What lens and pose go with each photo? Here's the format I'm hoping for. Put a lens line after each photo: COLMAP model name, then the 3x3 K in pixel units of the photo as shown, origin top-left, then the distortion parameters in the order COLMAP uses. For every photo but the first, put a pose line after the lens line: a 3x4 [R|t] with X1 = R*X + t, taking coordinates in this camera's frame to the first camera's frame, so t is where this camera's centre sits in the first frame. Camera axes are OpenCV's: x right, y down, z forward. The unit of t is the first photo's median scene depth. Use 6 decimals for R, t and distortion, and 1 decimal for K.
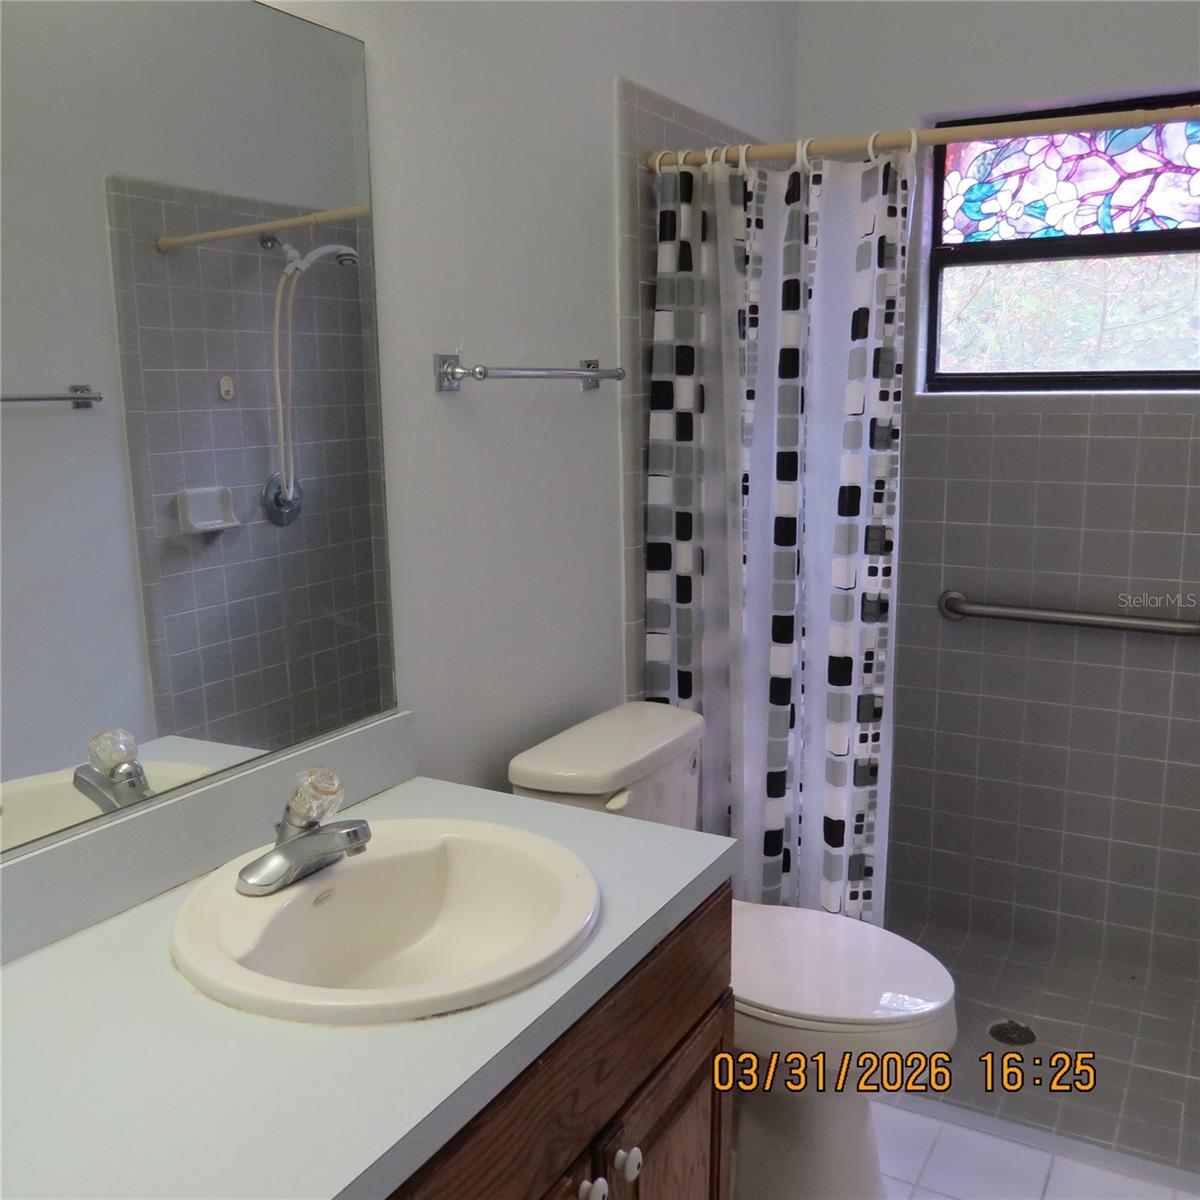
lens RADIAL K [[1149.4, 0, 601.2], [0, 1149.4, 599.3], [0, 0, 1]] dist [-0.023407, 0.000000]
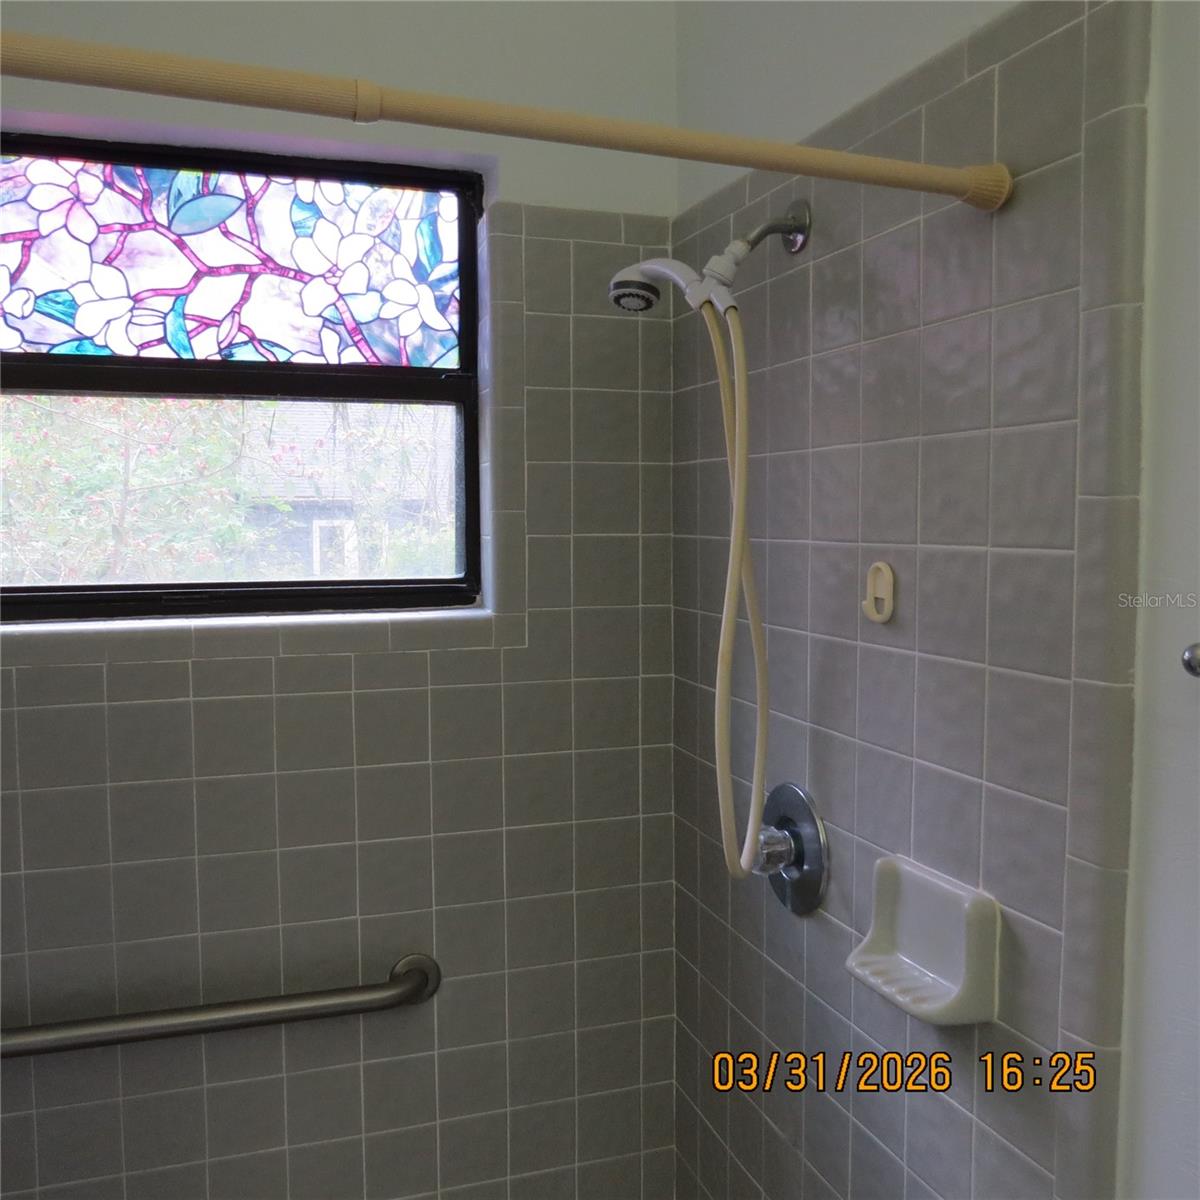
lens RADIAL K [[1149.4, 0, 600.2], [0, 1149.4, 598.0], [0, 0, 1]] dist [-0.023407, 0.000000]
pose [[0.664695, -0.042486, 0.745906, 0.133054], [0.129690, 0.989786, -0.059192, -0.131275], [-0.735772, 0.136081, 0.663416, 0.454581]]
